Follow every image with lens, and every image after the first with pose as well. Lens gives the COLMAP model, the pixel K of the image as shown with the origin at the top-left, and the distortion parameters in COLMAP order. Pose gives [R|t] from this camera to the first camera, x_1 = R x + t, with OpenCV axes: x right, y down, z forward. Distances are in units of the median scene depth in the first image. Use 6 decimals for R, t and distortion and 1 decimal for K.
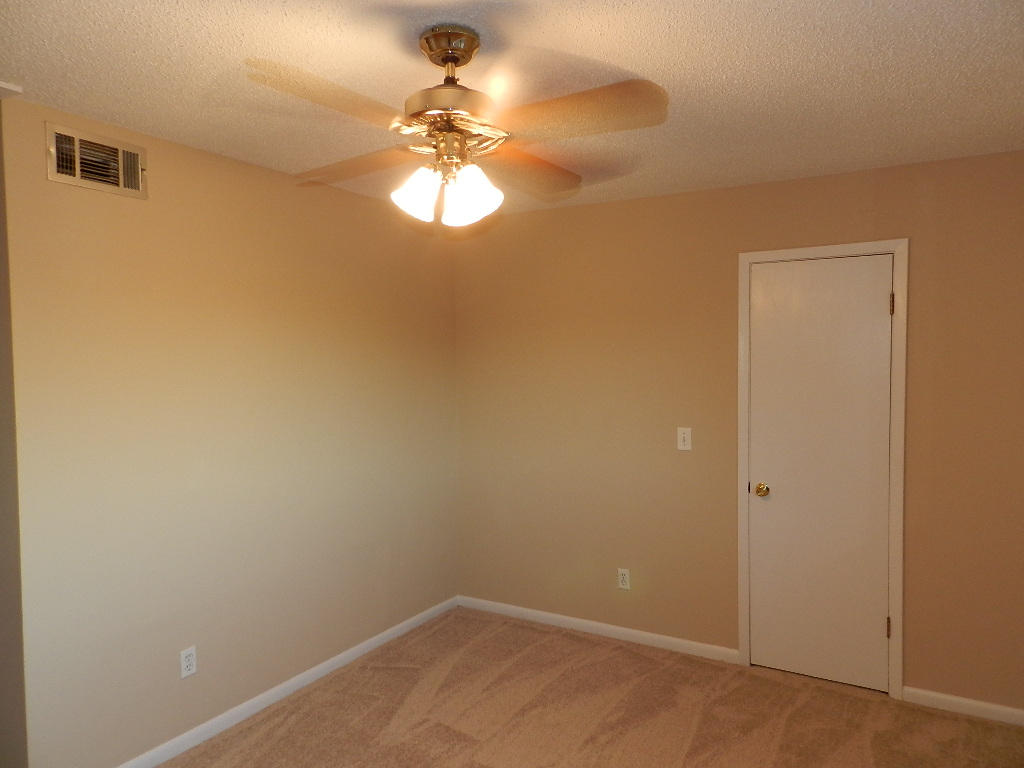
lens RADIAL K [[708.0, 0, 512.0], [0, 708.0, 384.0], [0, 0, 1]] dist [0.029410, 0.001038]
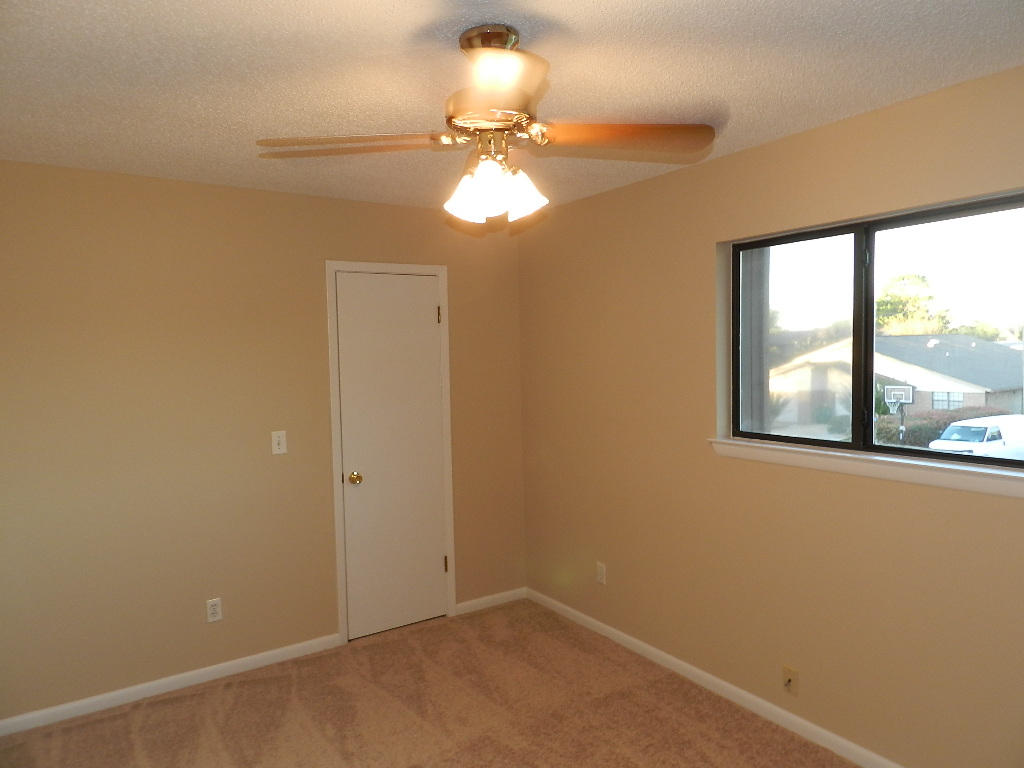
lens RADIAL K [[708.0, 0, 512.0], [0, 708.0, 384.0], [0, 0, 1]] dist [0.029410, 0.001038]
pose [[0.434165, -0.044837, 0.899717, -0.522301], [0.053511, 0.998281, 0.023926, -0.009910], [-0.899242, 0.037757, 0.435818, 0.294736]]
